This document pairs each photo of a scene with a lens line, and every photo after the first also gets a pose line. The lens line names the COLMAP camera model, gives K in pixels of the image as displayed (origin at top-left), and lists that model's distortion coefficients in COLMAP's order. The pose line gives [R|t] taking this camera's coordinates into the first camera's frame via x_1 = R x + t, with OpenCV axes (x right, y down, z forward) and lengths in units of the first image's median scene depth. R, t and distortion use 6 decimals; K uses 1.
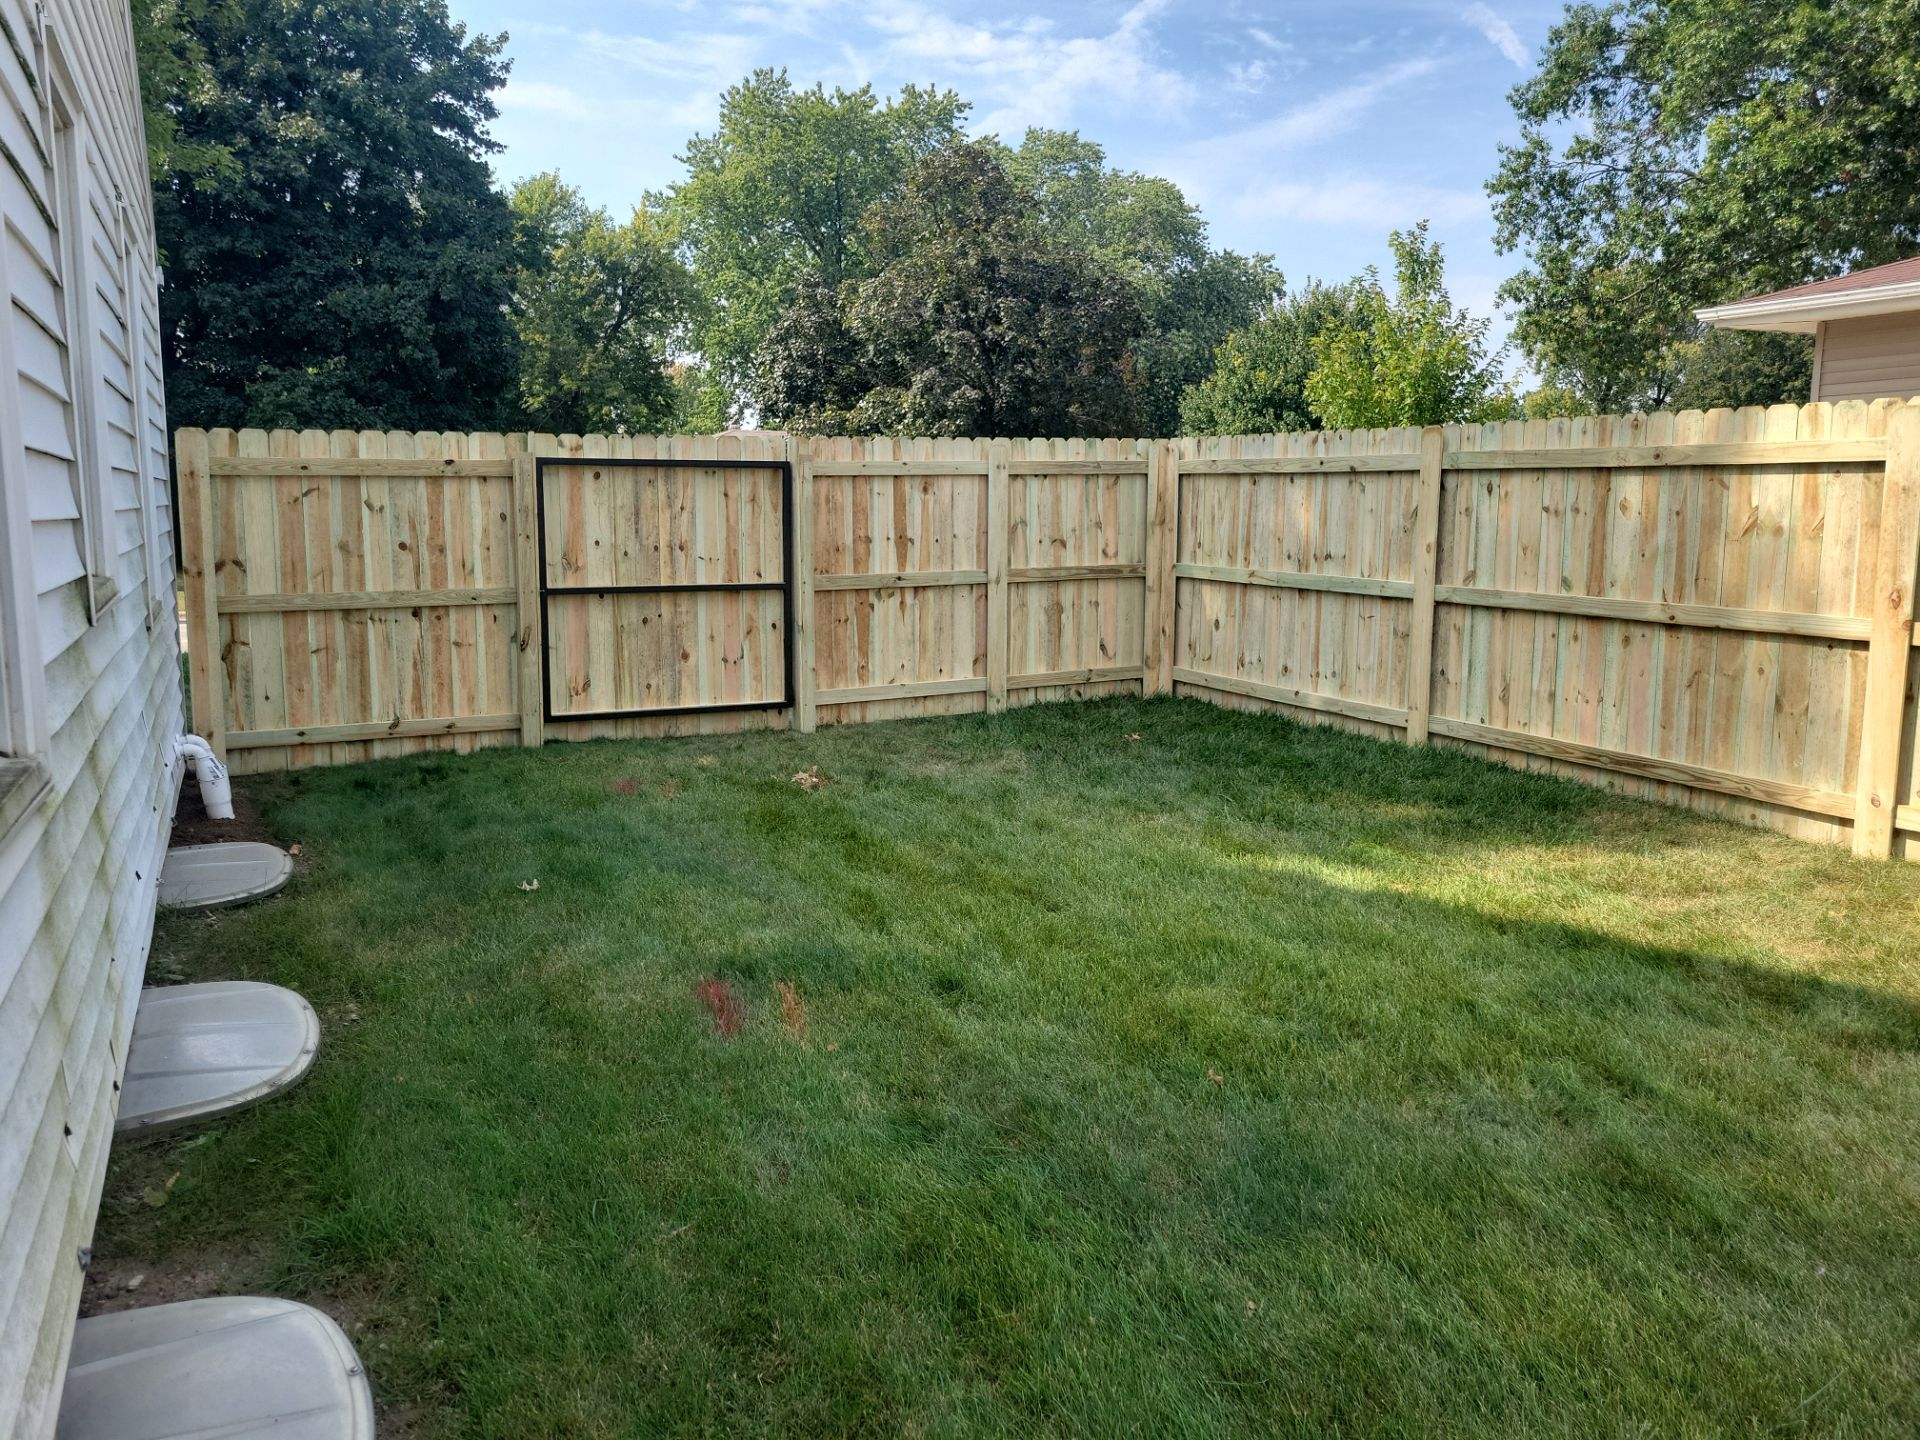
lens RADIAL K [[1436.8, 0, 953.1], [0, 1436.8, 690.6], [0, 0, 1]] dist [0.054954, -0.035545]
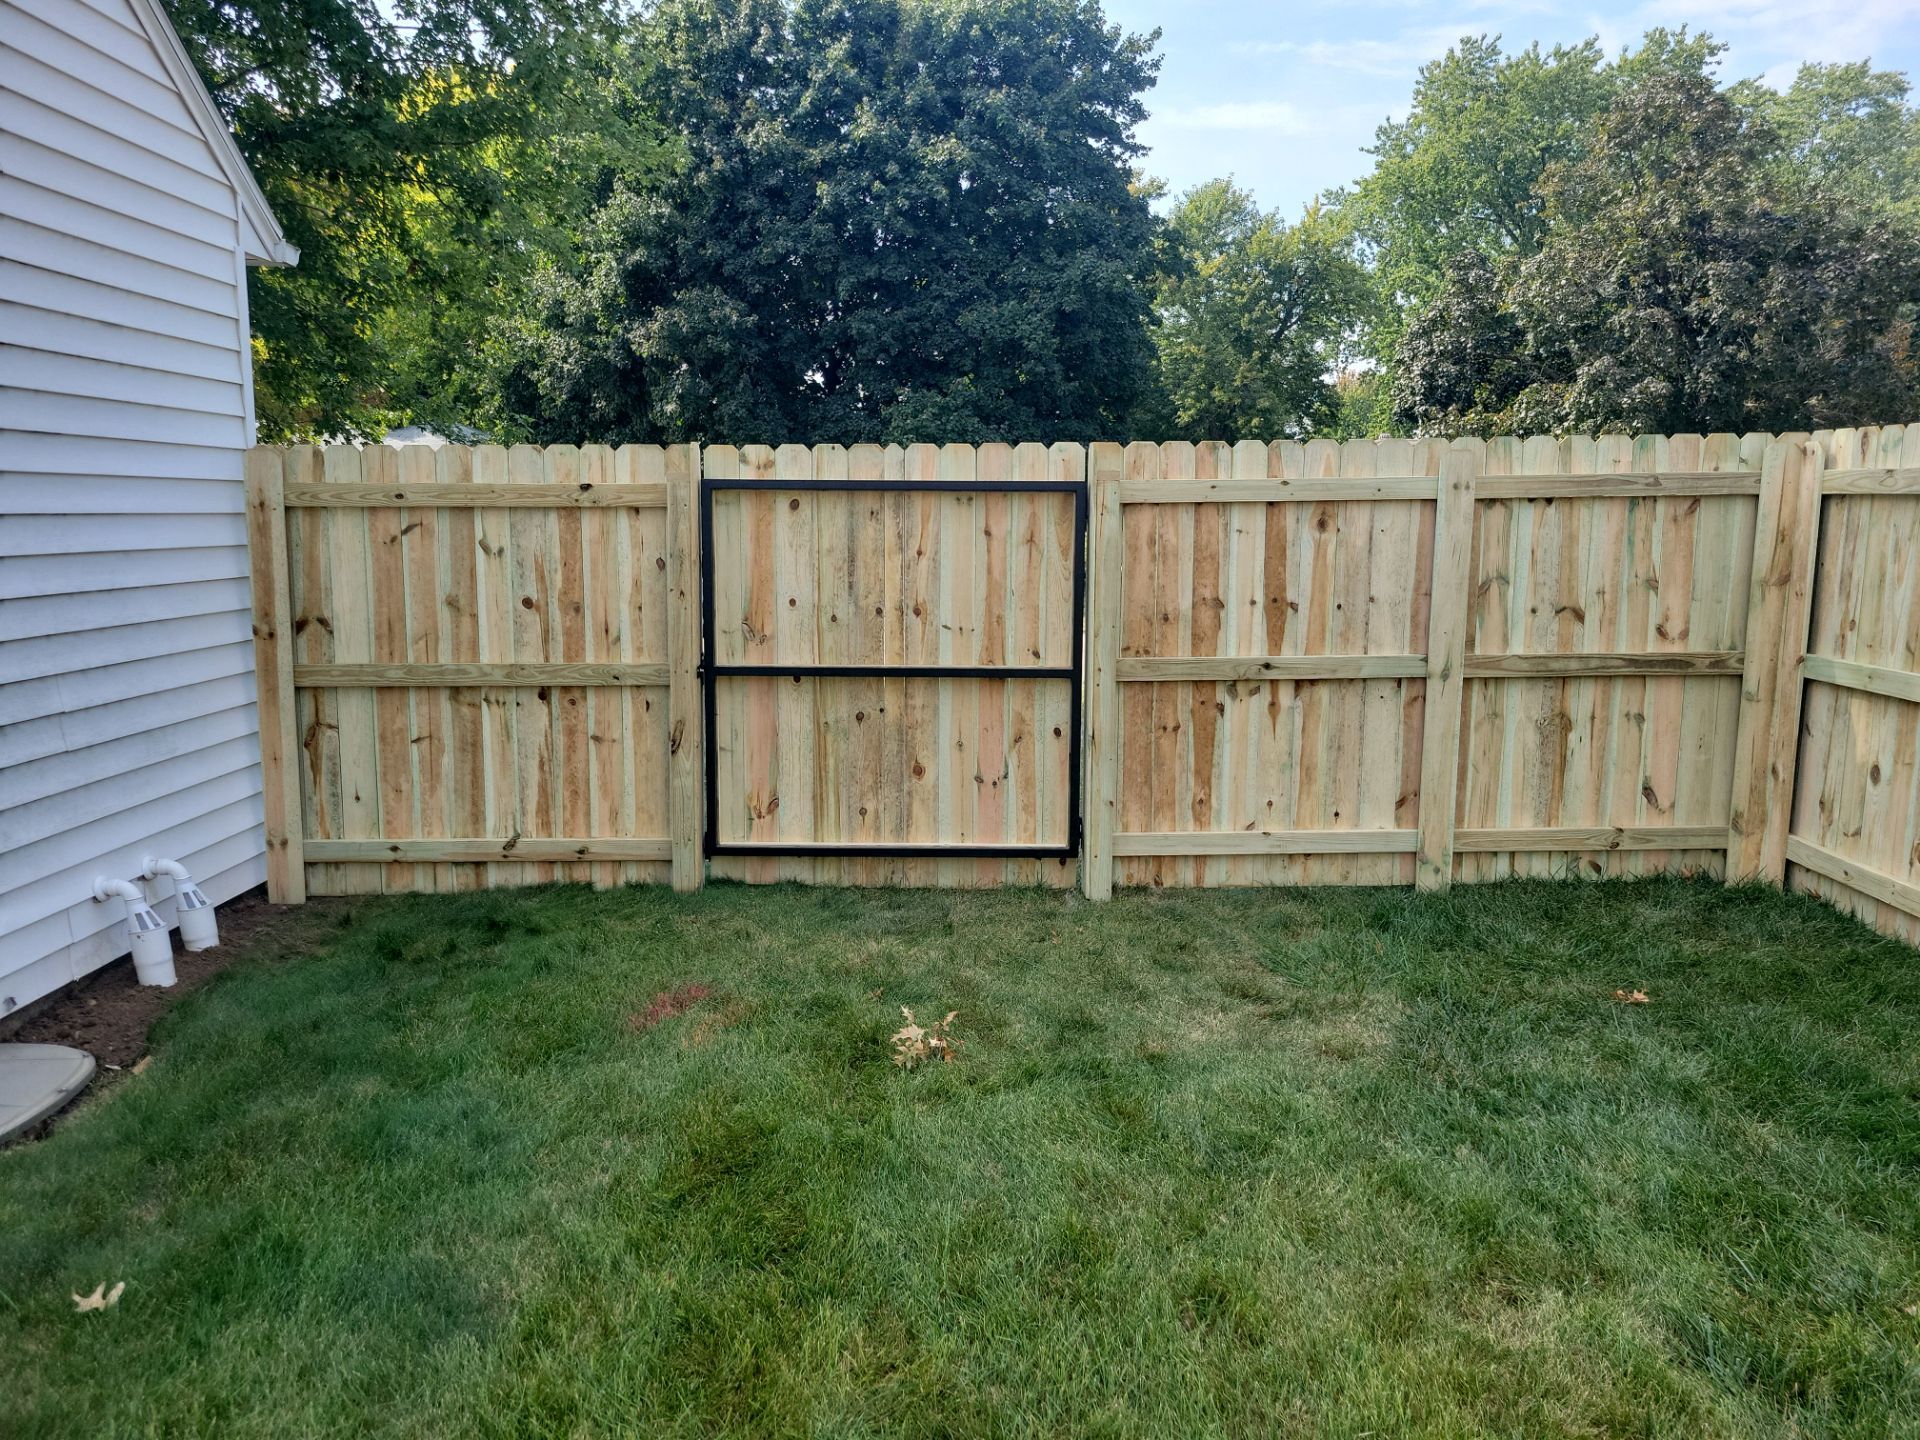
lens RADIAL K [[1436.8, 0, 972.9], [0, 1436.8, 720.3], [0, 0, 1]] dist [0.054954, -0.035545]
pose [[0.898442, 0.066237, -0.434067, 0.120856], [-0.061300, 0.997797, 0.025381, -0.062261], [0.434791, 0.003805, 0.900523, 0.377196]]
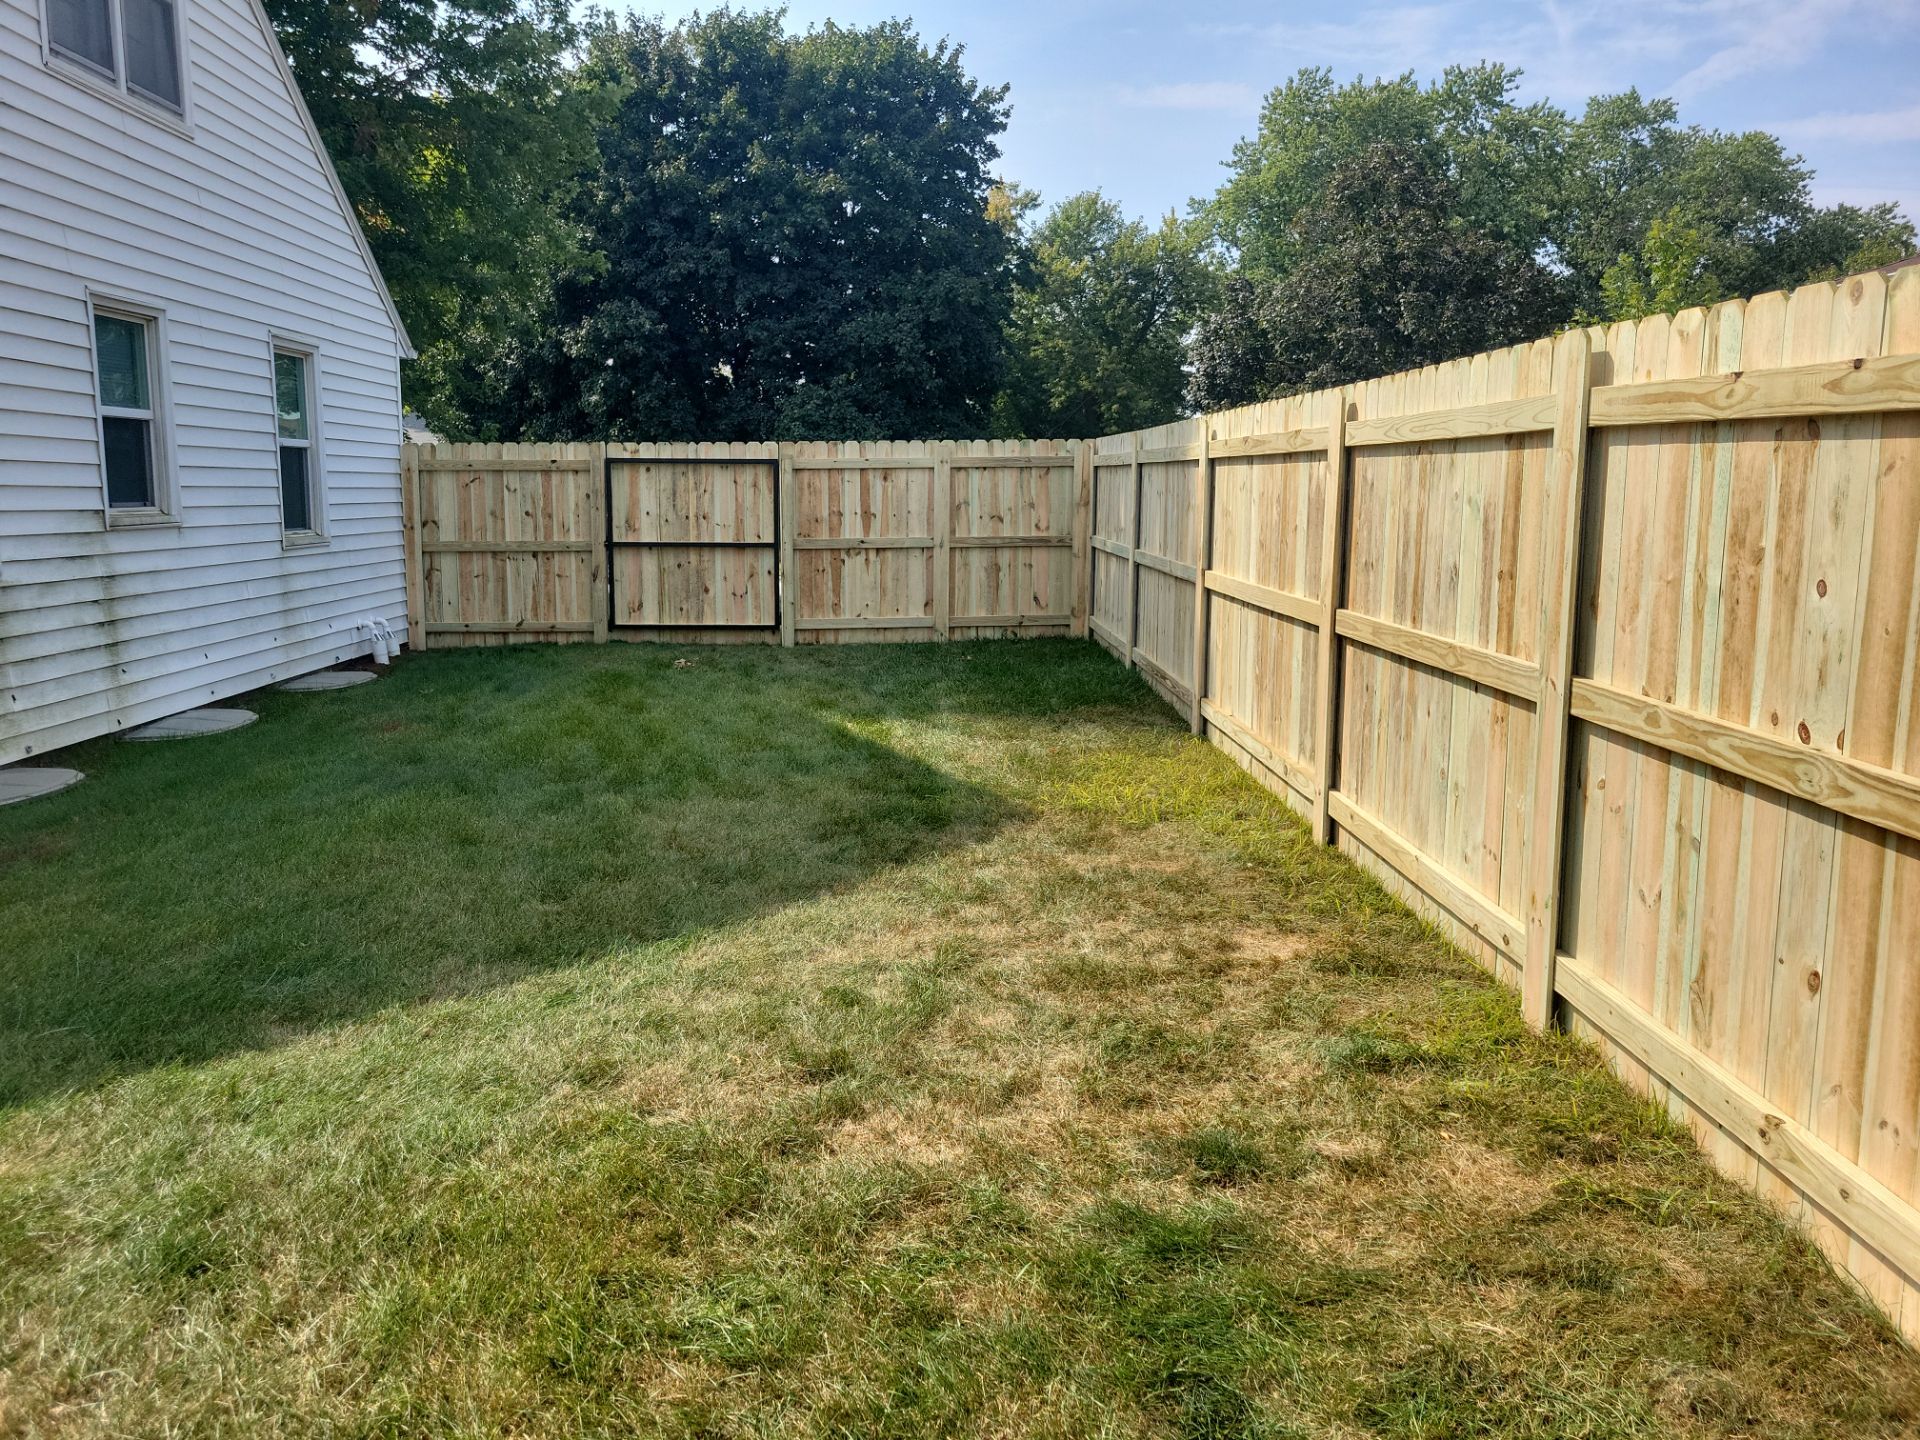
lens RADIAL K [[1436.8, 0, 957.5], [0, 1436.8, 691.3], [0, 0, 1]] dist [0.054954, -0.035545]
pose [[0.914176, 0.057363, -0.401237, 0.615747], [-0.054984, 0.998335, 0.017452, 0.037701], [0.401570, 0.006107, 0.915808, -0.245570]]
